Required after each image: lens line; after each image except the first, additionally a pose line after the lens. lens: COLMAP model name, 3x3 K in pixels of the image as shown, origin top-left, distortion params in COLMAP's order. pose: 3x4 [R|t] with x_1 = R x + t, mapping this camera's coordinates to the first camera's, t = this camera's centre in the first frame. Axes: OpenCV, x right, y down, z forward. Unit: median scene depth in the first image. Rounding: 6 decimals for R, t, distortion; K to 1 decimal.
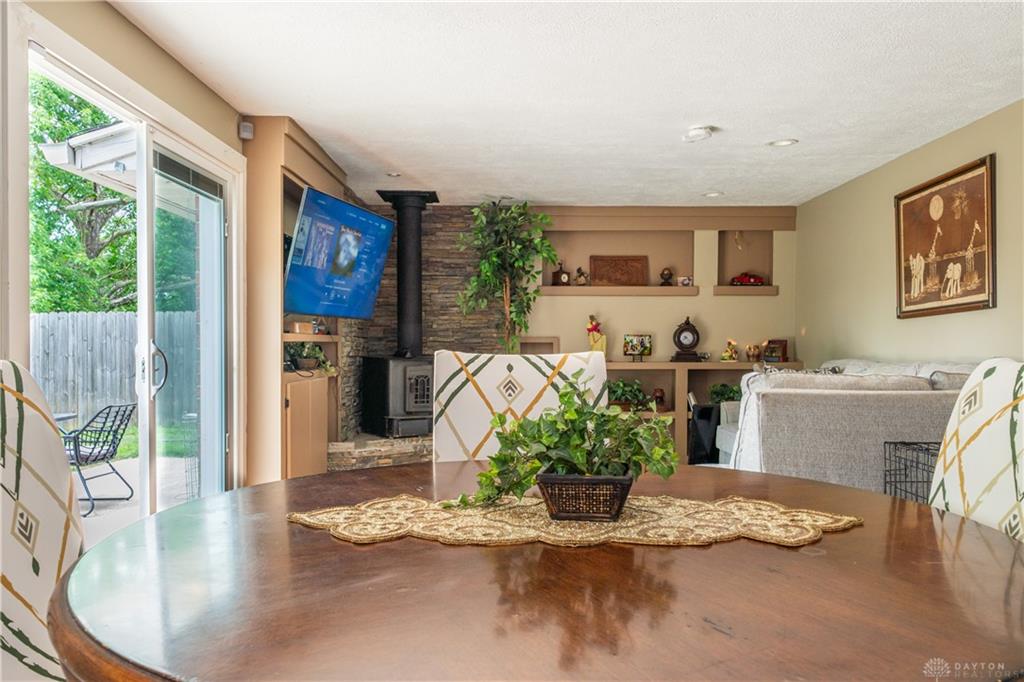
lens RADIAL K [[825.3, 0, 512.0], [0, 825.3, 341.0], [0, 0, 1]] dist [0.000791, 0.000685]
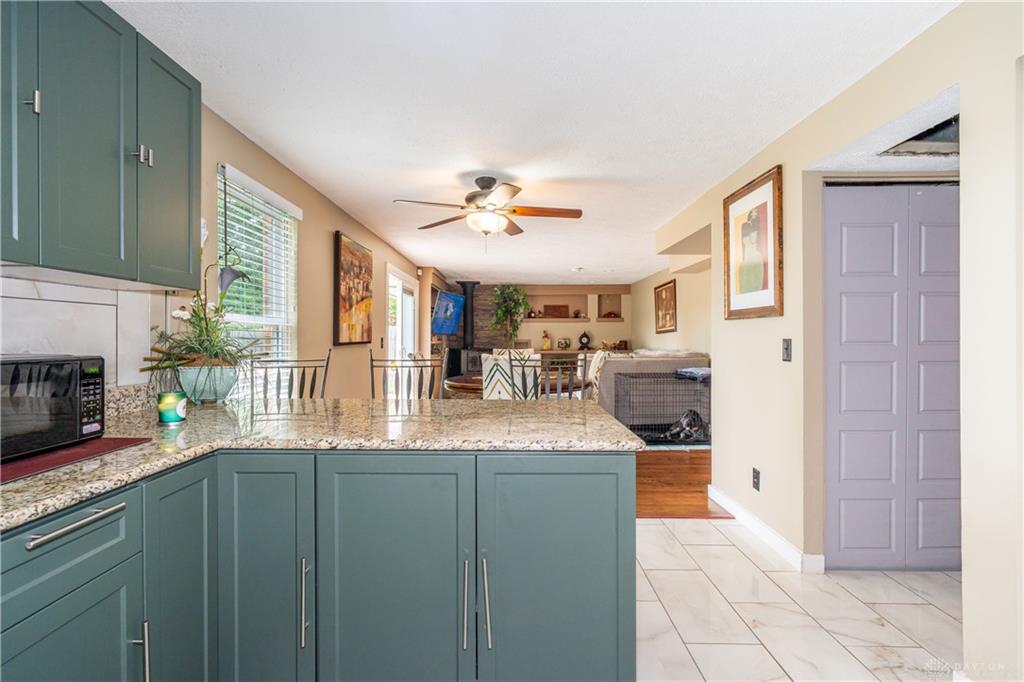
lens RADIAL K [[493.7, 0, 512.0], [0, 493.7, 341.0], [0, 0, 1]] dist [-0.004118, -0.000803]
pose [[0.999992, -0.003920, 0.001196, 0.001806], [0.003911, 0.999968, 0.007015, -0.012288], [-0.001223, -0.007010, 0.999975, -0.433517]]
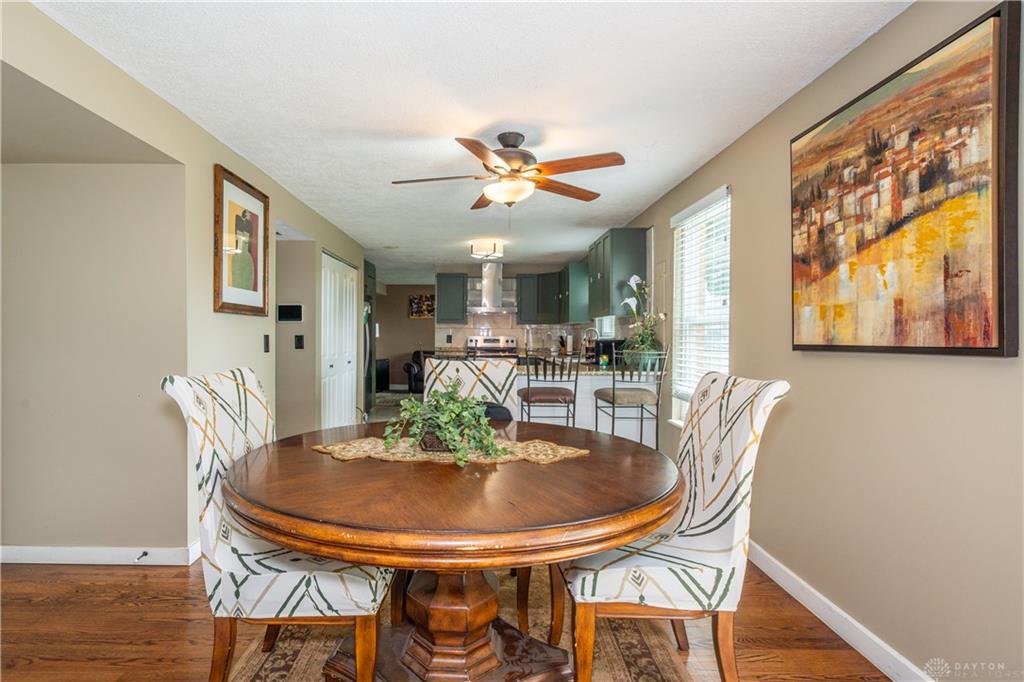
lens RADIAL K [[663.3, 0, 512.0], [0, 663.3, 341.0], [0, 0, 1]] dist [-0.064145, -0.000280]
pose [[-0.998959, -0.006487, -0.045163, -0.001830], [-0.006779, 0.999957, 0.006311, -0.010848], [0.045121, 0.006610, -0.998960, 0.414043]]
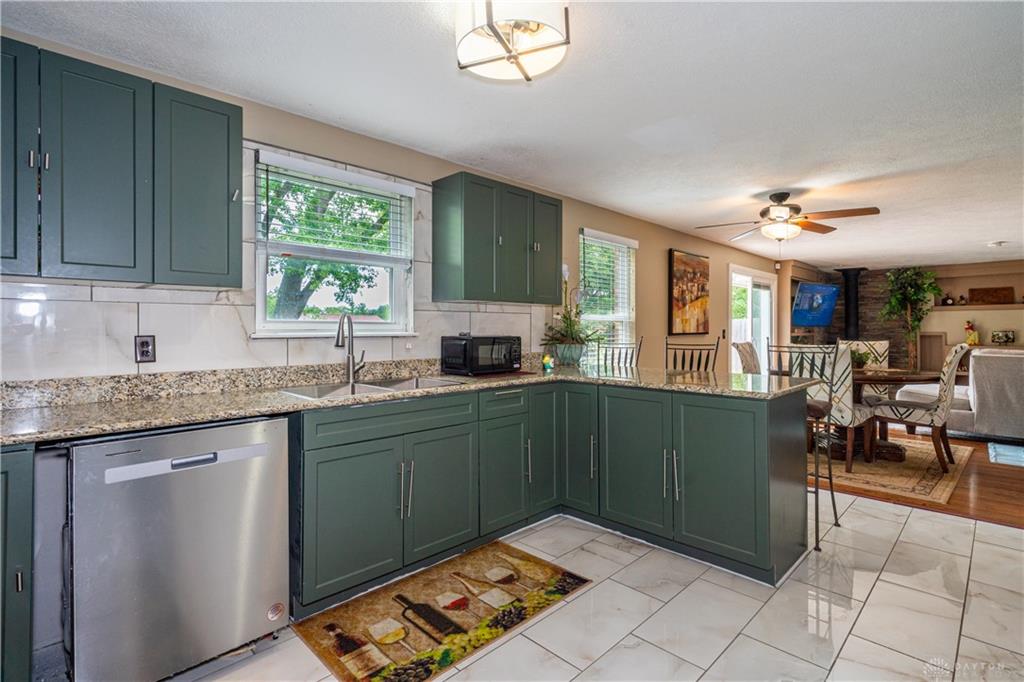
lens RADIAL K [[487.0, 0, 512.0], [0, 487.0, 329.5], [0, 0, 1]] dist [-0.000297, 0.000158]
pose [[0.718279, -0.005729, -0.695732, 0.125474], [0.003569, 0.999983, -0.004549, -0.010412], [0.695746, 0.000784, 0.718287, -0.548033]]
